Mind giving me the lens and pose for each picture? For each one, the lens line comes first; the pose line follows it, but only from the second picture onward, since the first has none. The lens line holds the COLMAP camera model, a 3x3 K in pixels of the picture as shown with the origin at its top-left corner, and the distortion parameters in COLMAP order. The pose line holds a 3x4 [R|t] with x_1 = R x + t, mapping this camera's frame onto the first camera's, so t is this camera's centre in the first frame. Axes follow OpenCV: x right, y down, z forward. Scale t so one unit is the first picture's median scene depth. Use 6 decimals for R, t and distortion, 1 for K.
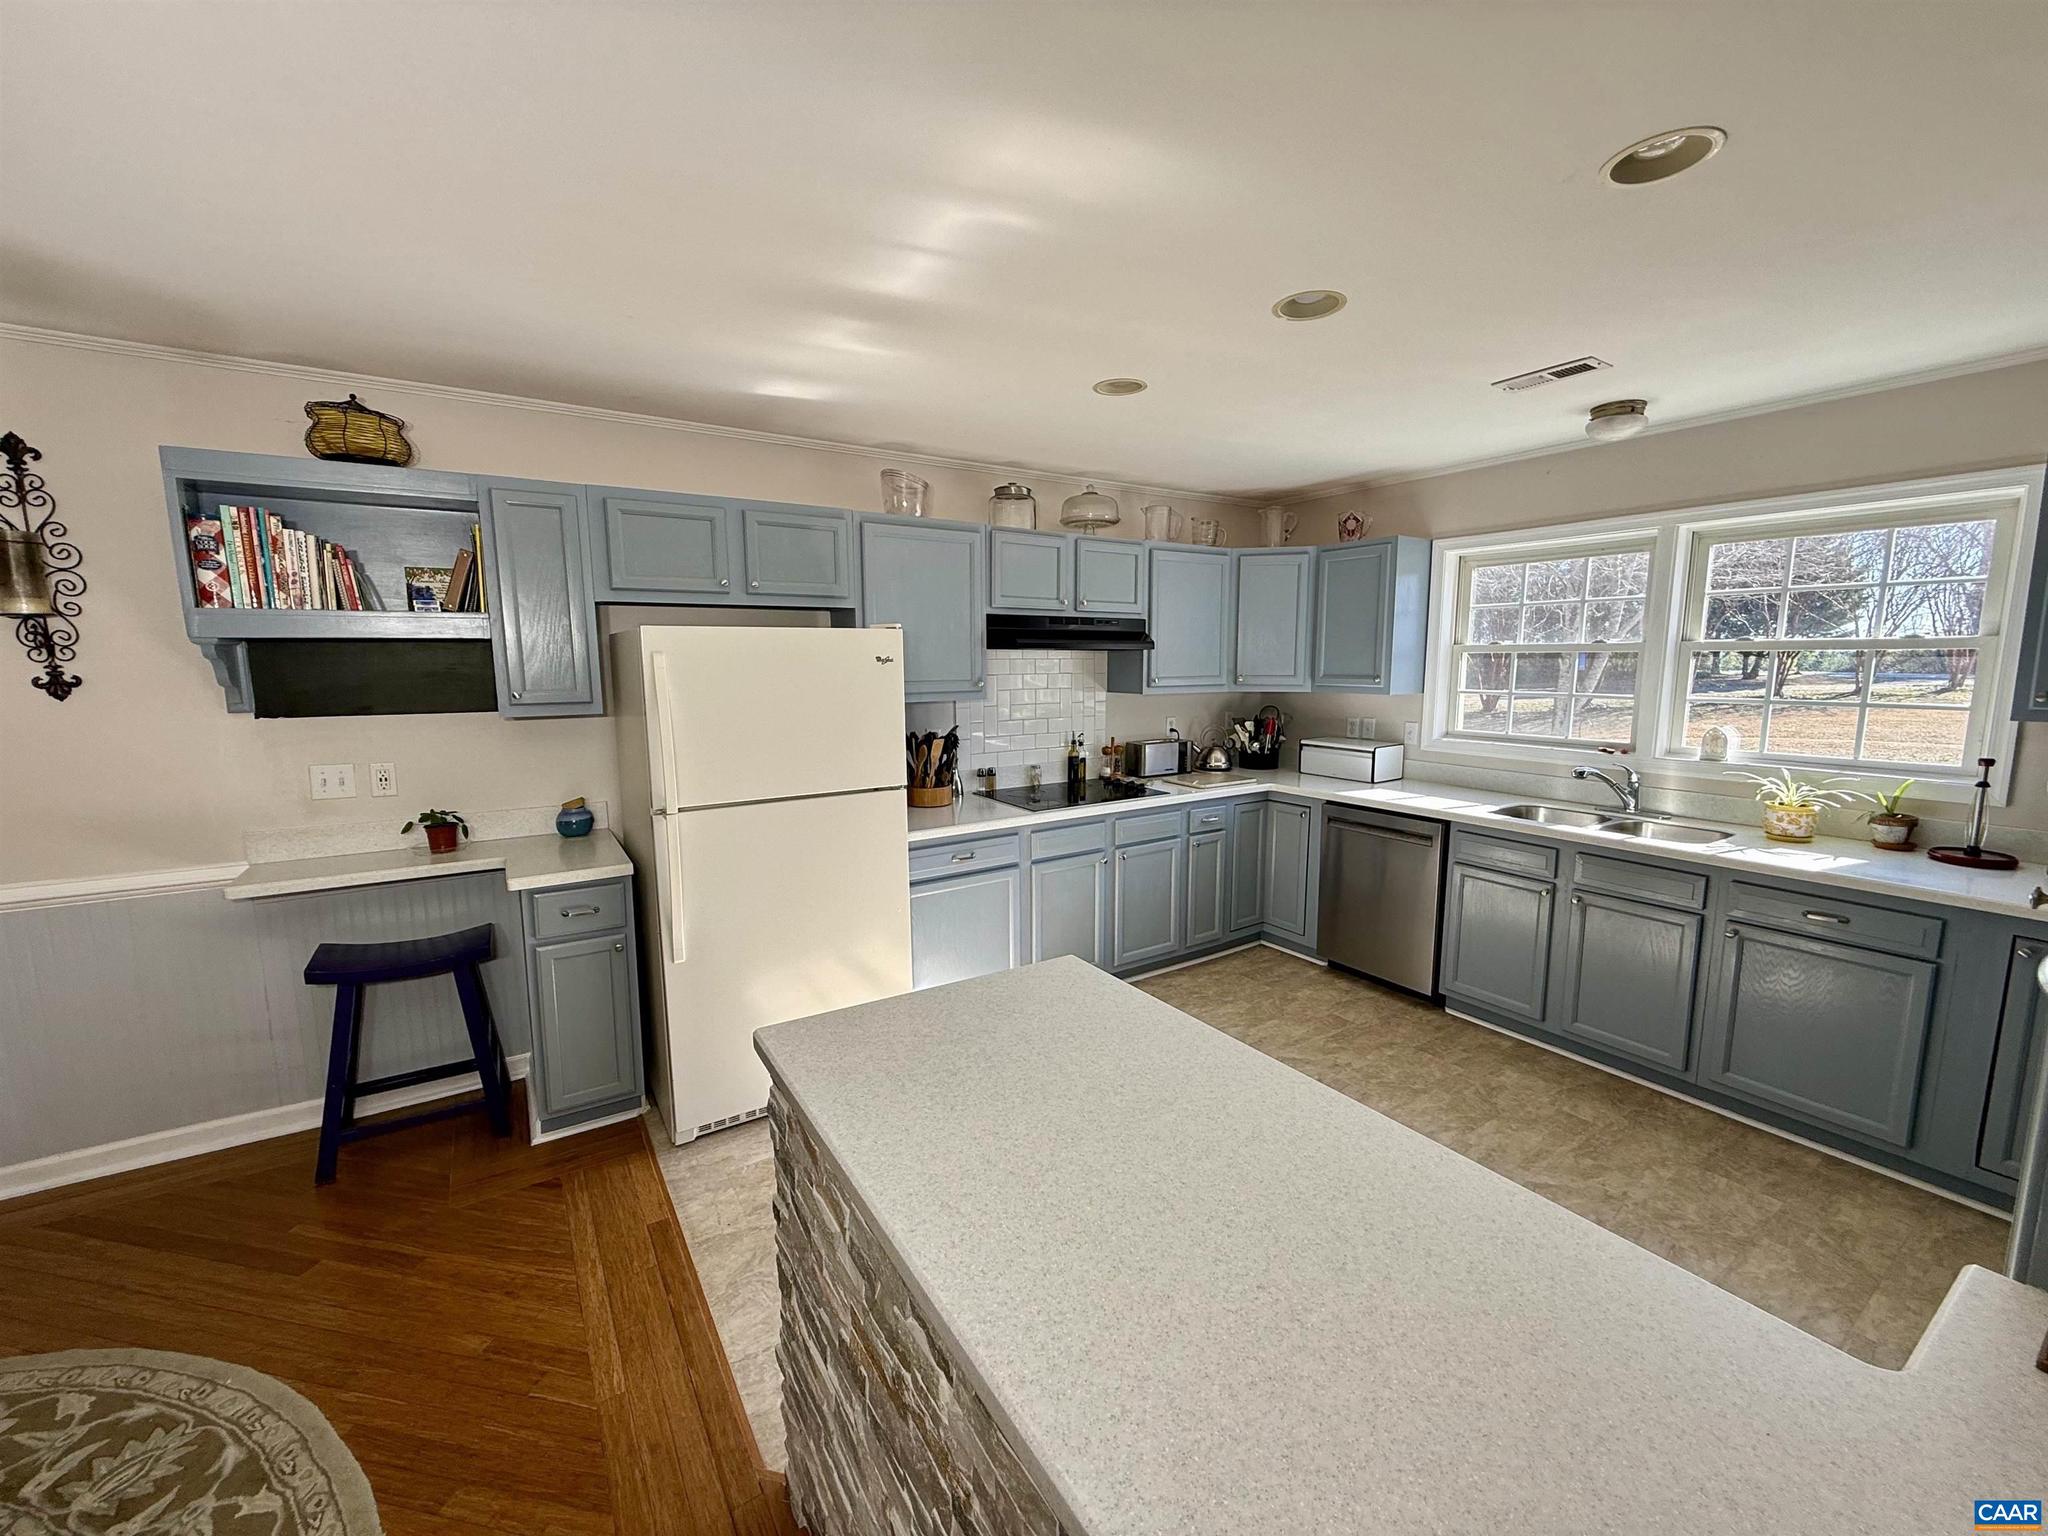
lens RADIAL K [[815.0, 0, 1020.7], [0, 815.0, 767.2], [0, 0, 1]] dist [-0.000547, 0.000297]
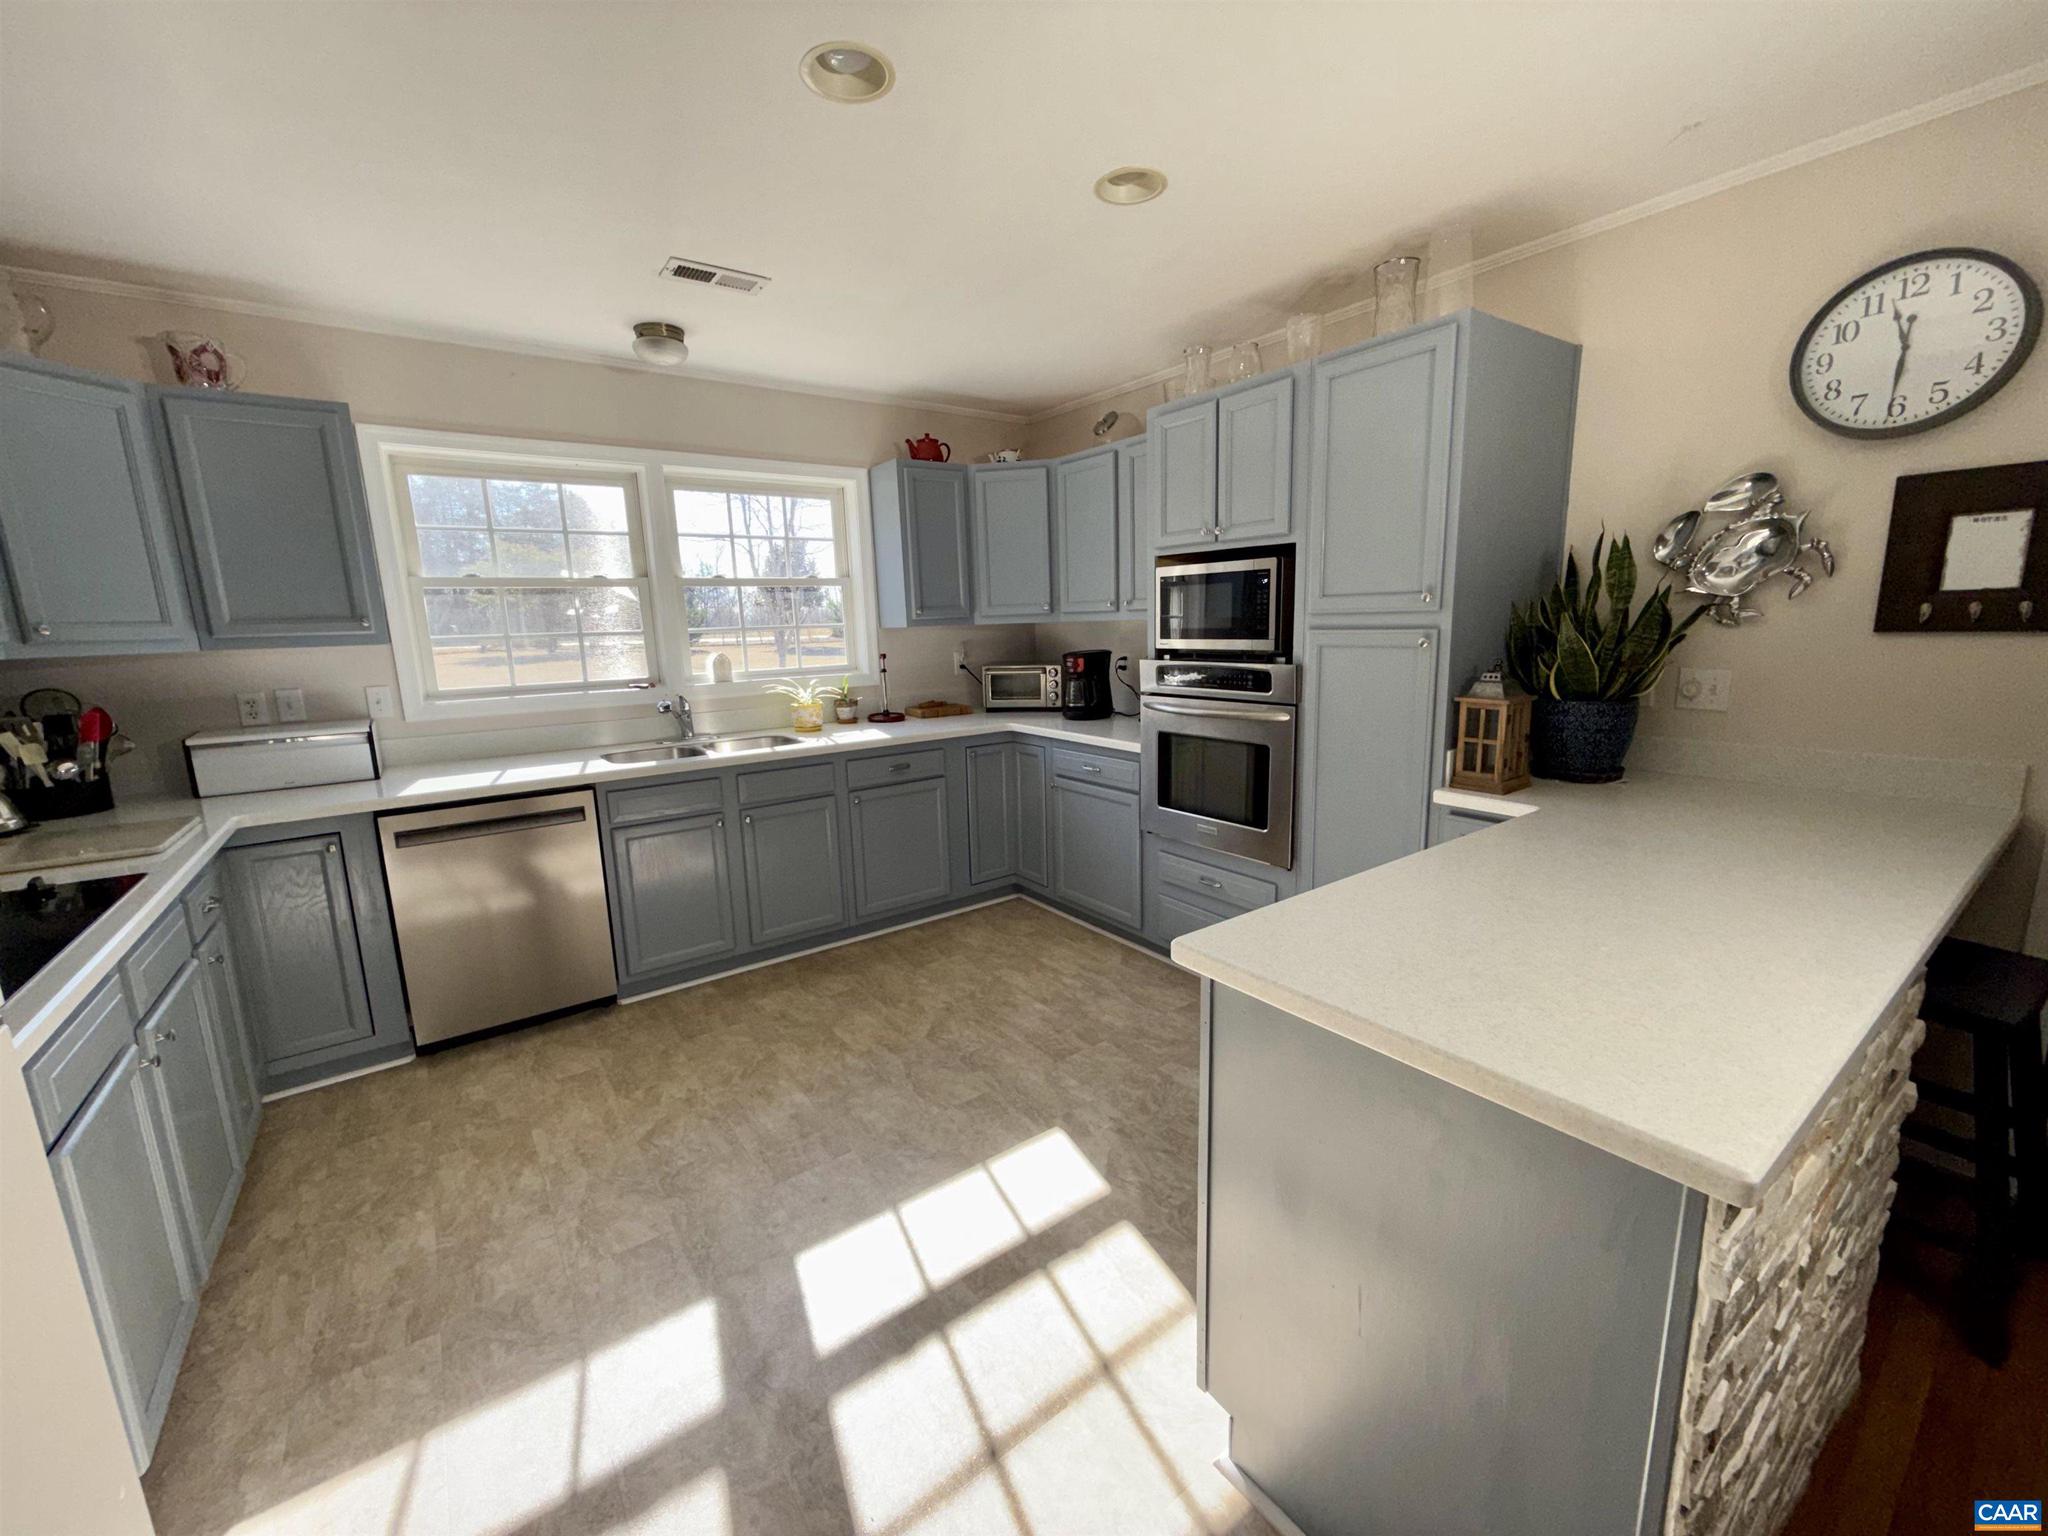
lens RADIAL K [[815.0, 0, 1020.7], [0, 815.0, 767.2], [0, 0, 1]] dist [-0.000547, 0.000297]
pose [[-0.058627, -0.177367, 0.982397, -0.268905], [0.161714, 0.969404, 0.184672, -0.028930], [-0.985095, 0.169694, -0.028151, 0.511619]]
